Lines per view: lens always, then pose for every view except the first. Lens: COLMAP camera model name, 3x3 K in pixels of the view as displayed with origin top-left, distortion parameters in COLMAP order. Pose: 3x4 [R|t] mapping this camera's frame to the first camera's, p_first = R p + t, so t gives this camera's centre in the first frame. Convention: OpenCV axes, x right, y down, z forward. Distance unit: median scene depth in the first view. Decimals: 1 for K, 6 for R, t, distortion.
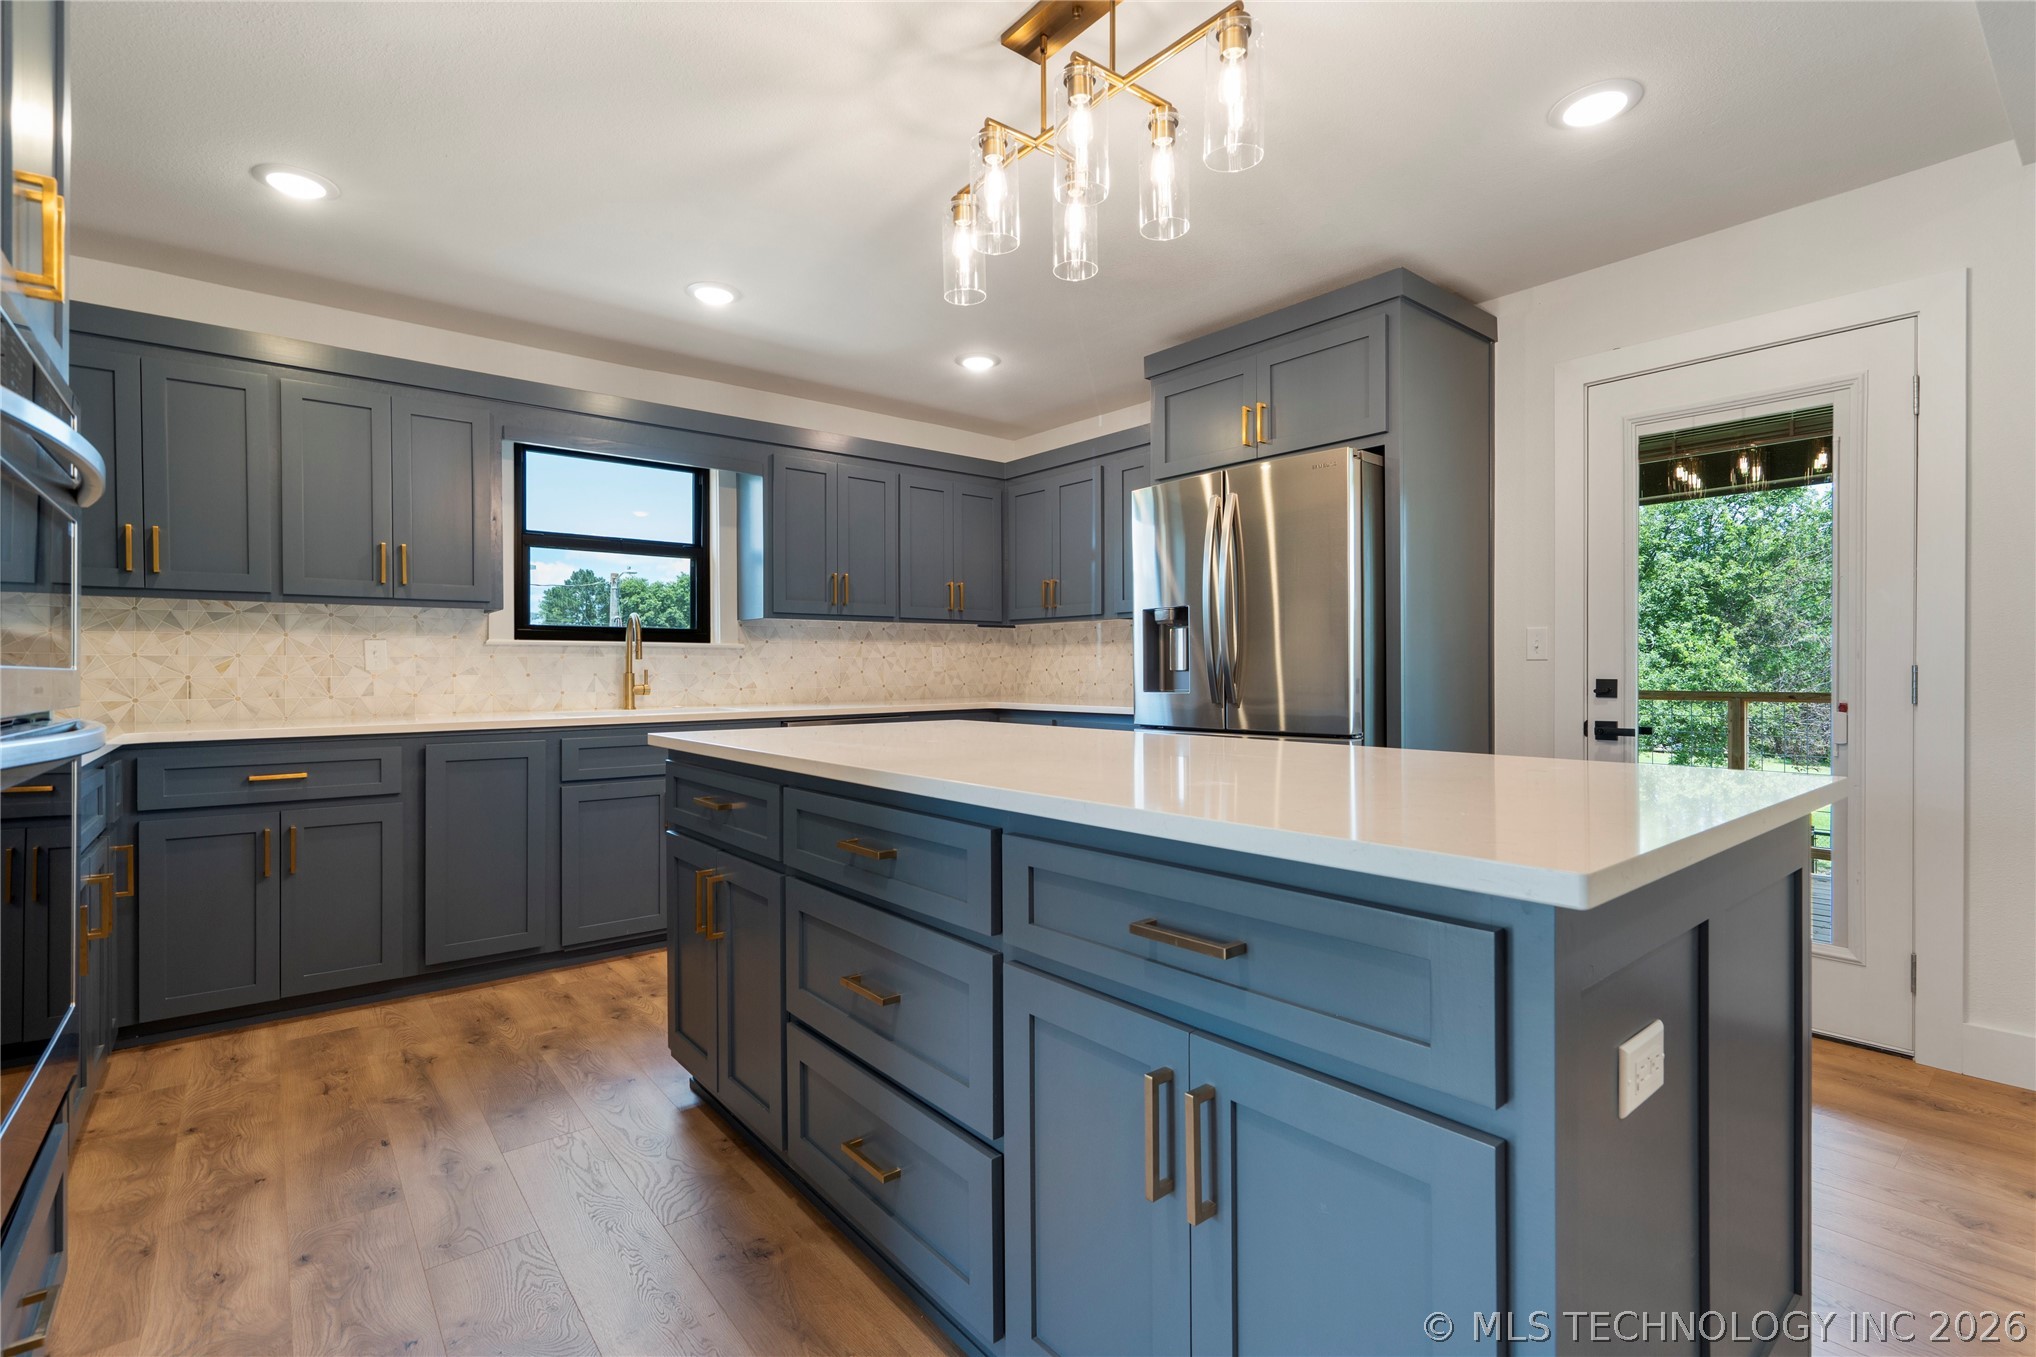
lens RADIAL K [[926.5, 0, 1020.7], [0, 926.5, 675.9], [0, 0, 1]] dist [-0.006357, 0.004047]
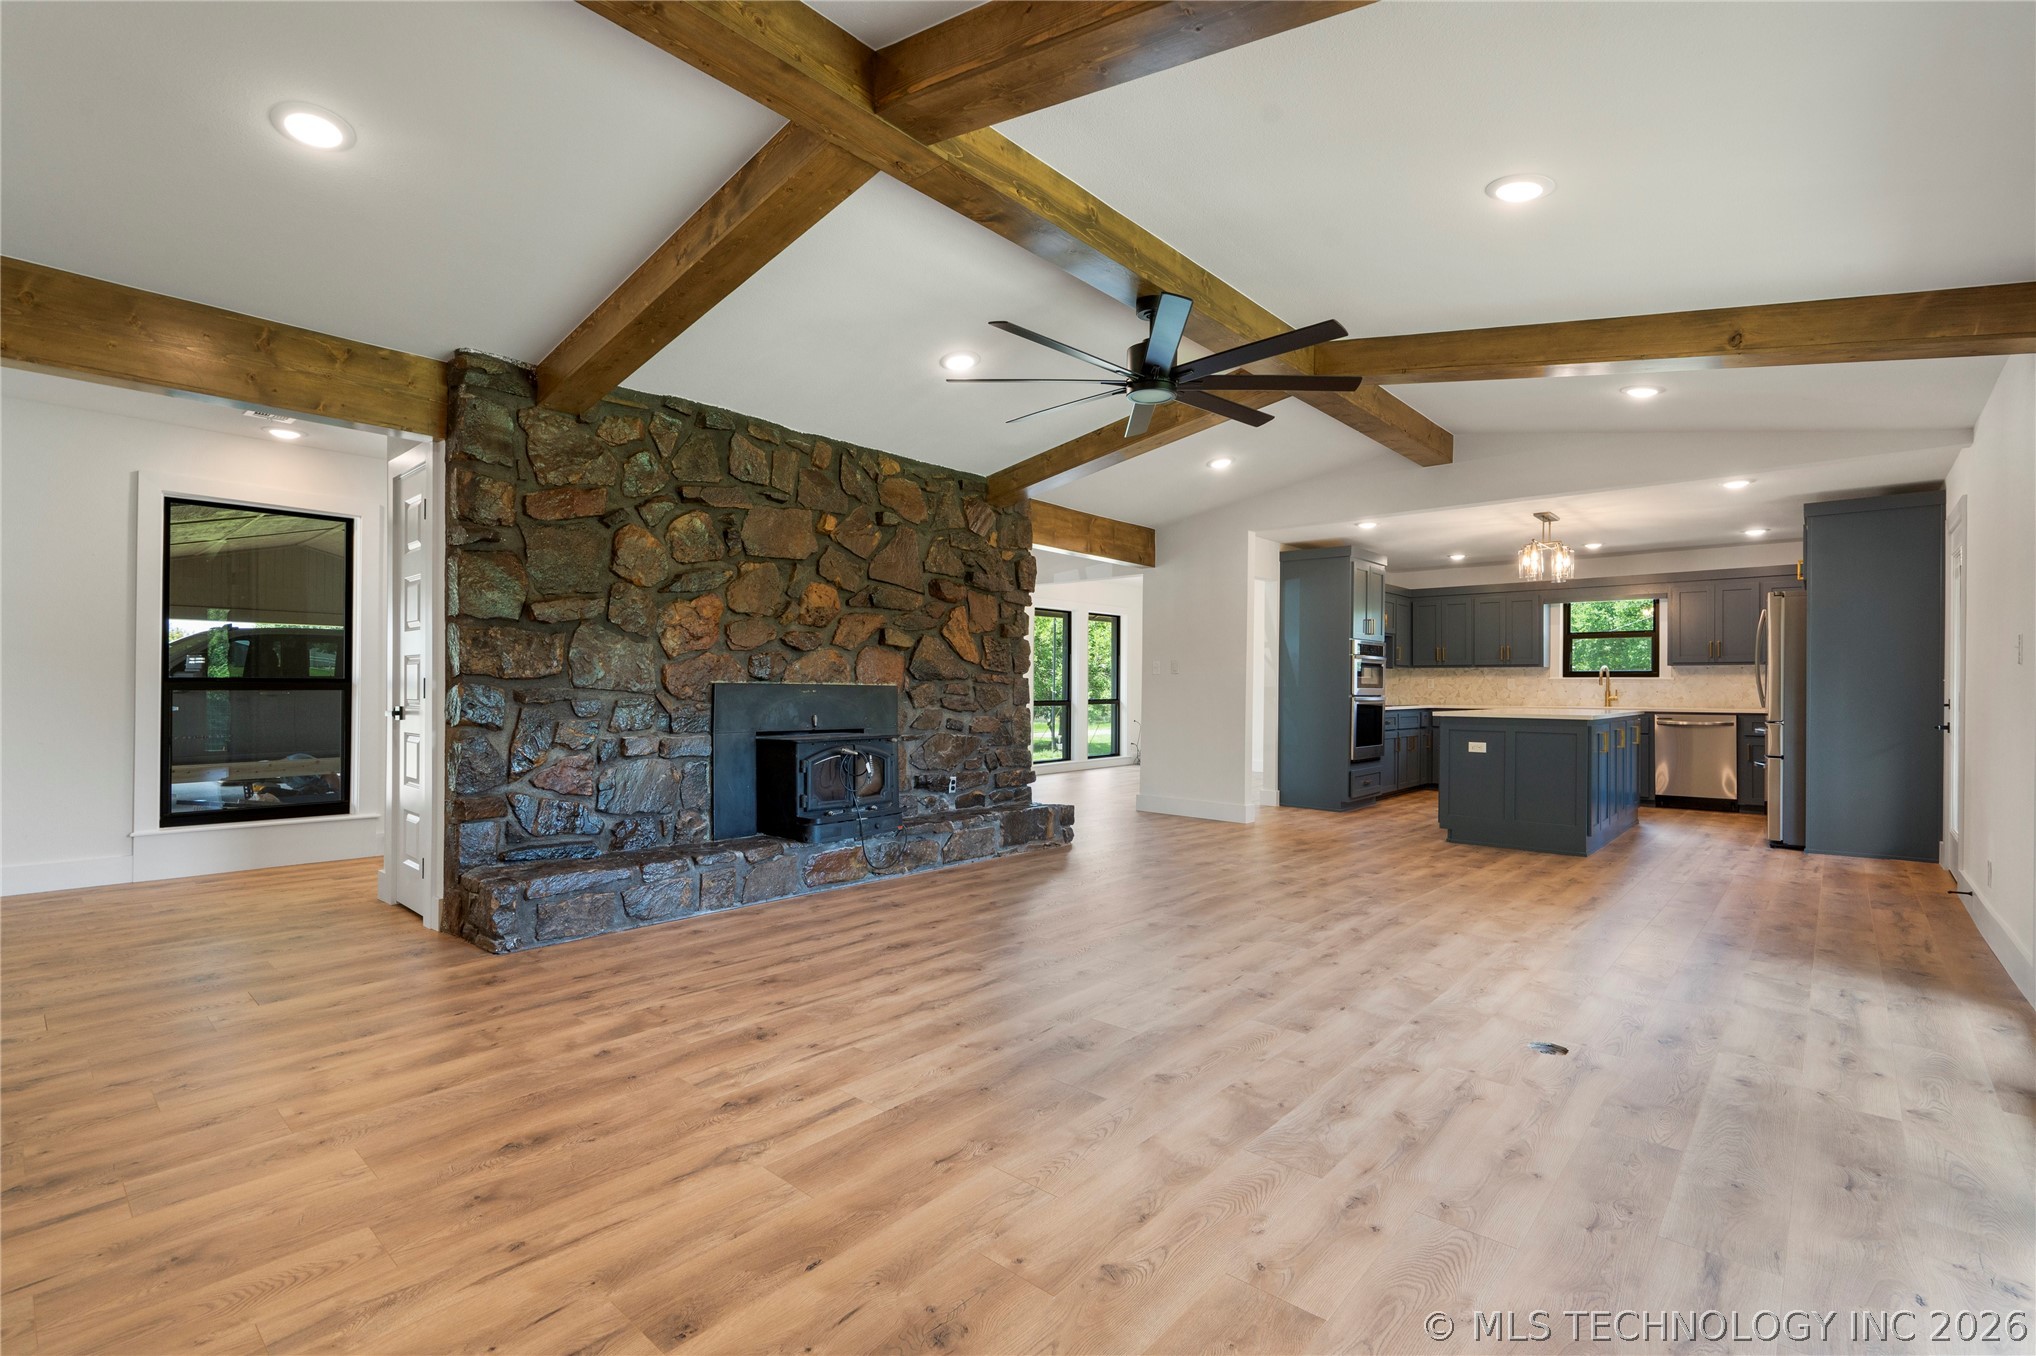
lens RADIAL K [[926.5, 0, 1019.2], [0, 926.5, 687.8], [0, 0, 1]] dist [-0.006357, 0.004047]
pose [[0.158417, 0.005790, -0.987355, 1.909572], [-0.013332, 0.999904, 0.003724, -0.000704], [0.987282, 0.012573, 0.158479, -0.961808]]
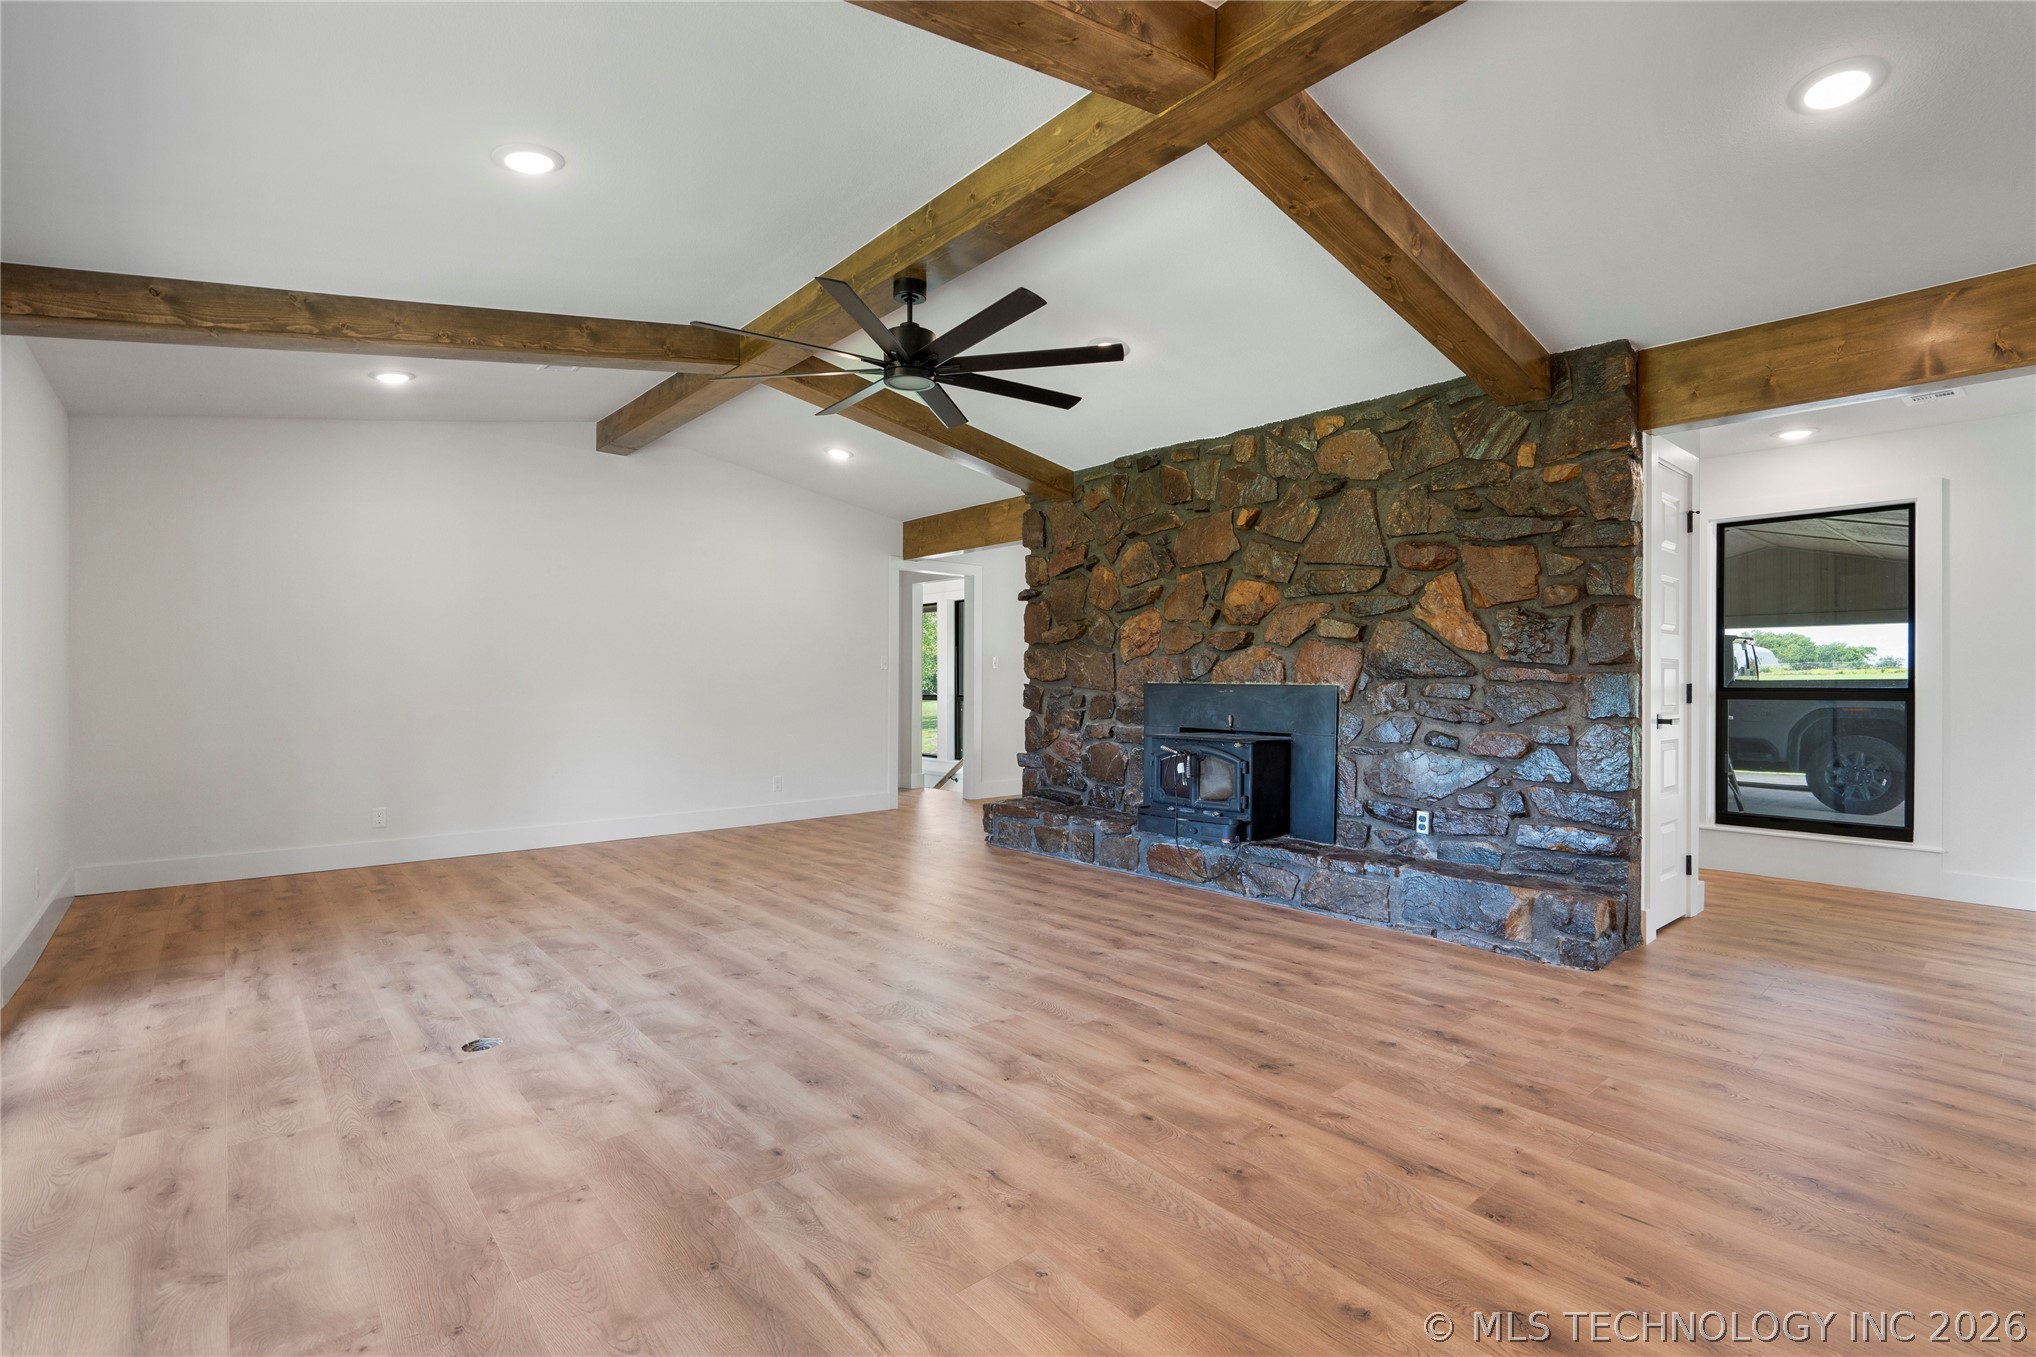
lens RADIAL K [[926.5, 0, 1023.2], [0, 926.5, 684.6], [0, 0, 1]] dist [-0.006357, 0.004047]
pose [[-0.999564, -0.000591, -0.029537, 0.746187], [-0.000882, 0.999951, 0.009868, -0.009908], [0.029530, 0.009890, -0.999515, 0.433654]]
